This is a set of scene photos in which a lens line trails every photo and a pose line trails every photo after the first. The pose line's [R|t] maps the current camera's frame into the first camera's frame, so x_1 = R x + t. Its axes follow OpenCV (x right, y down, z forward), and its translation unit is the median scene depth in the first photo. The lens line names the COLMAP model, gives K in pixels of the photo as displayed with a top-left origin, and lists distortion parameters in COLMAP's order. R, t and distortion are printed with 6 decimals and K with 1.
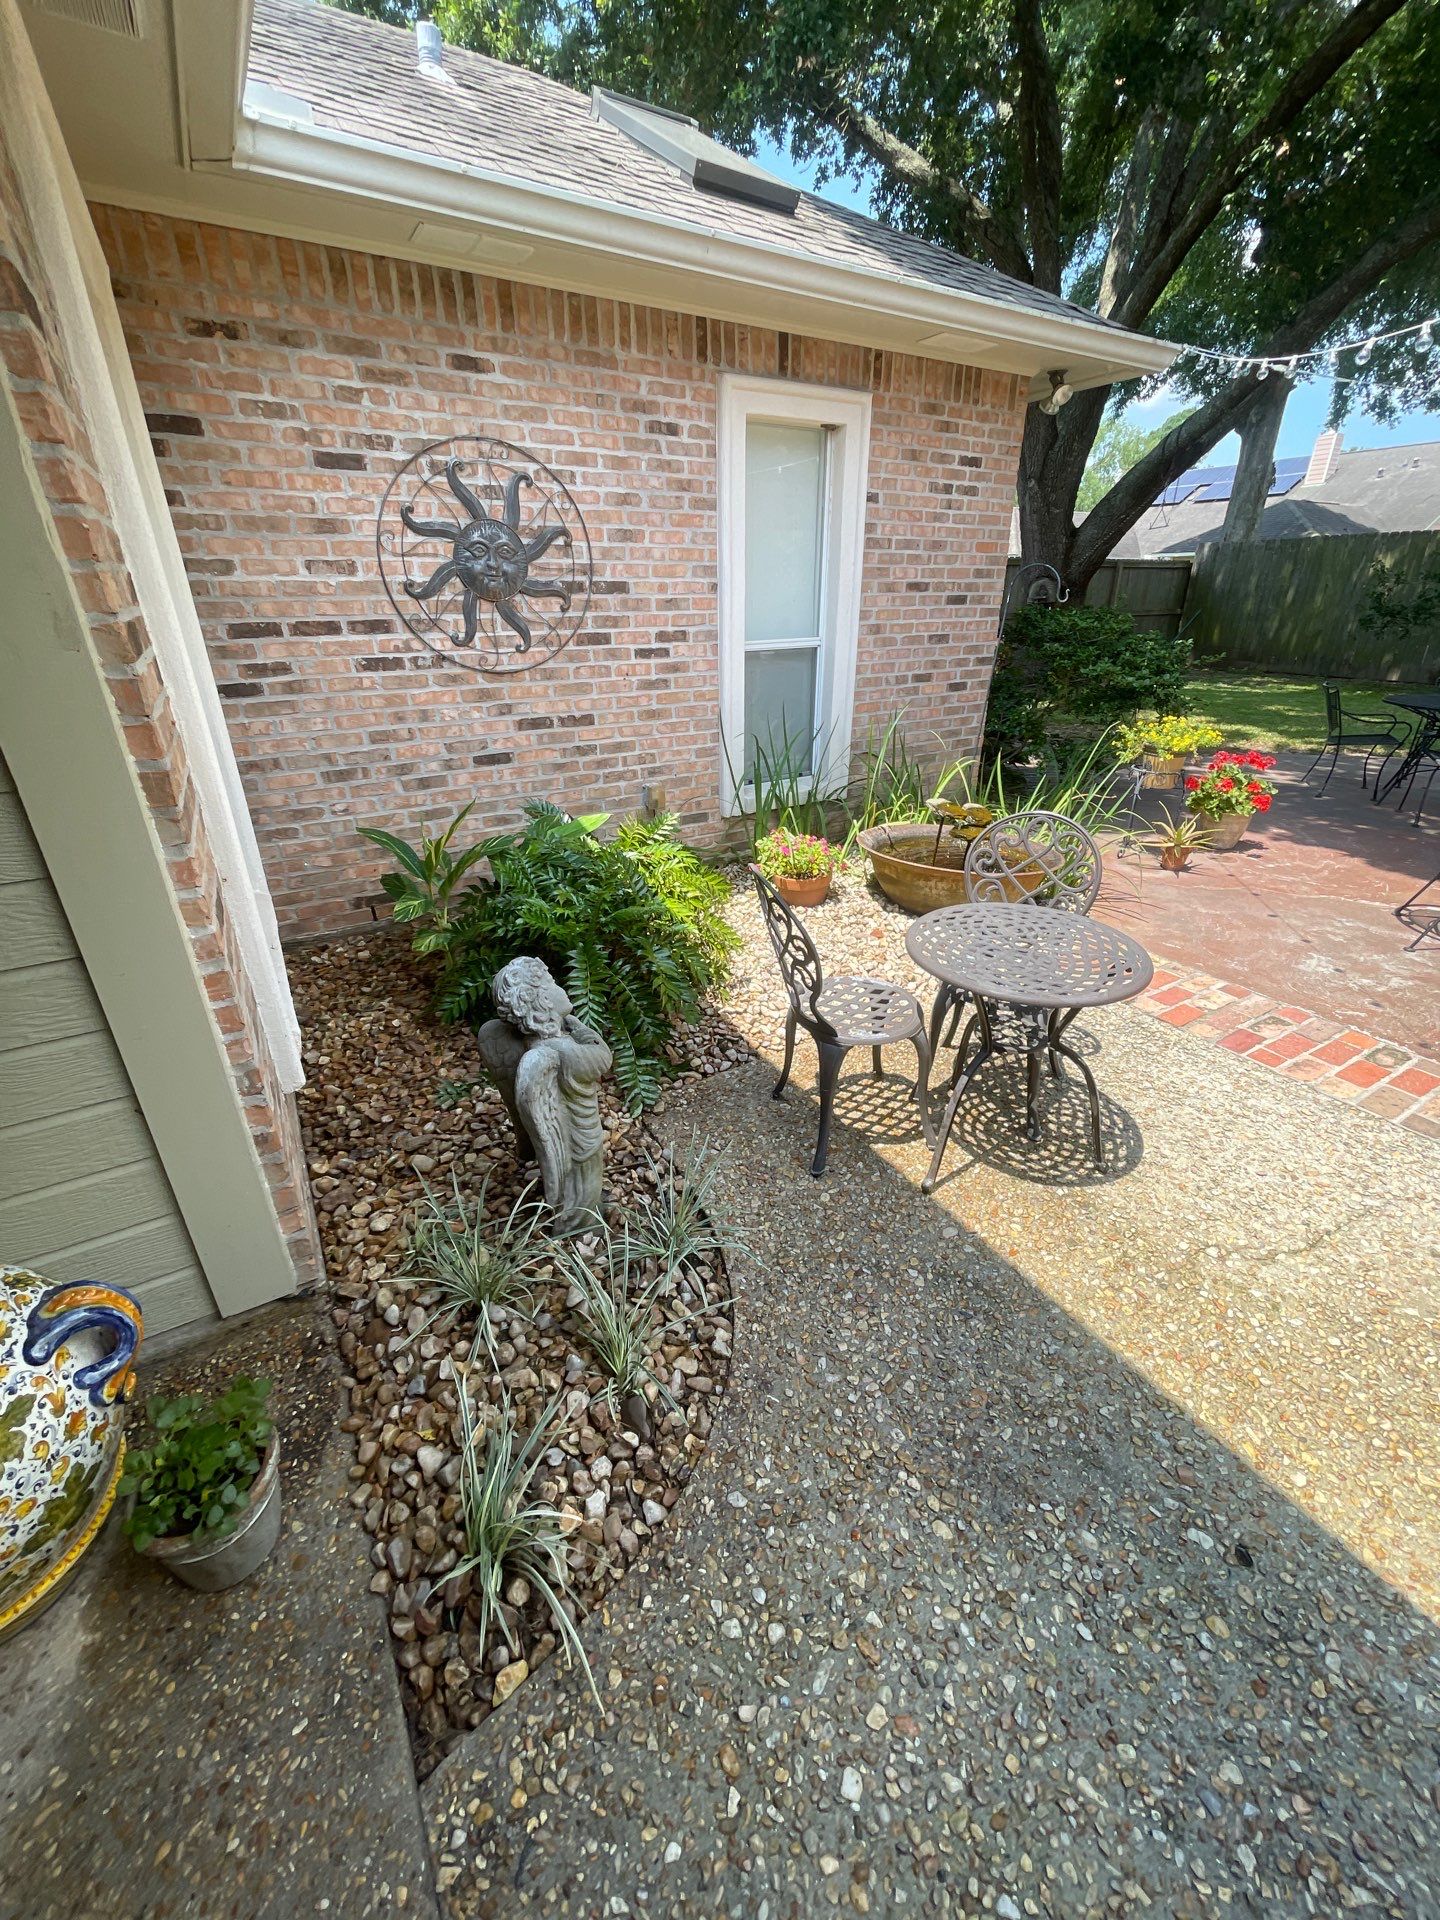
lens RADIAL K [[791.4, 0, 720.0], [0, 791.4, 960.0], [0, 0, 1]] dist [-0.010918, 0.003541]
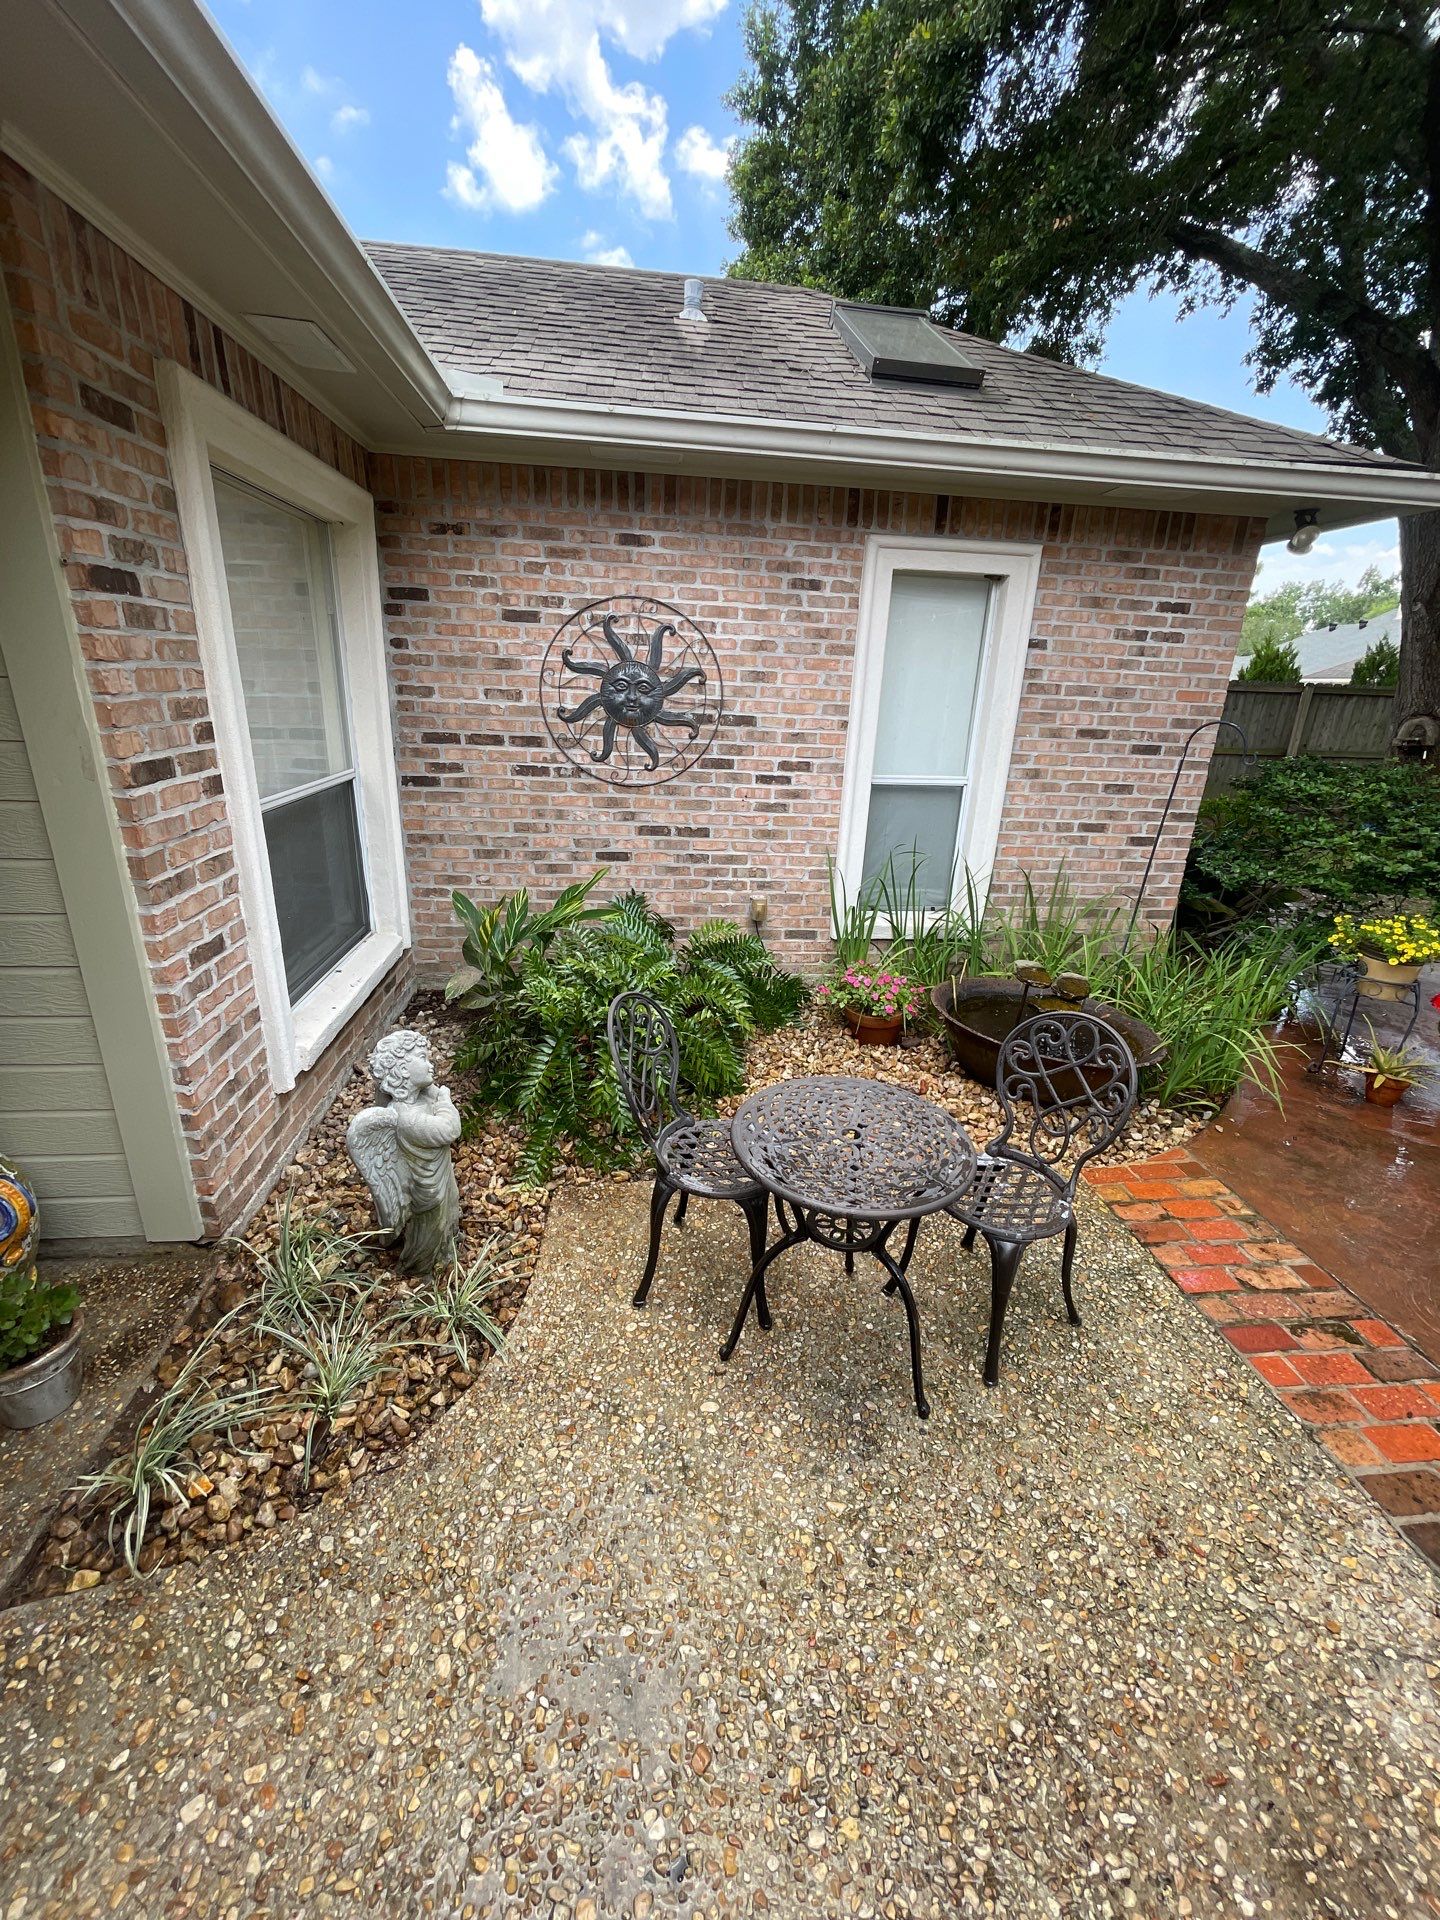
lens RADIAL K [[785.8, 0, 720.0], [0, 785.8, 960.0], [0, 0, 1]] dist [0.008792, -0.007687]
pose [[0.900719, 0.185707, -0.392706, 0.358028], [-0.224393, 0.972970, -0.054564, -0.084900], [0.371958, 0.137267, 0.918044, 0.025958]]
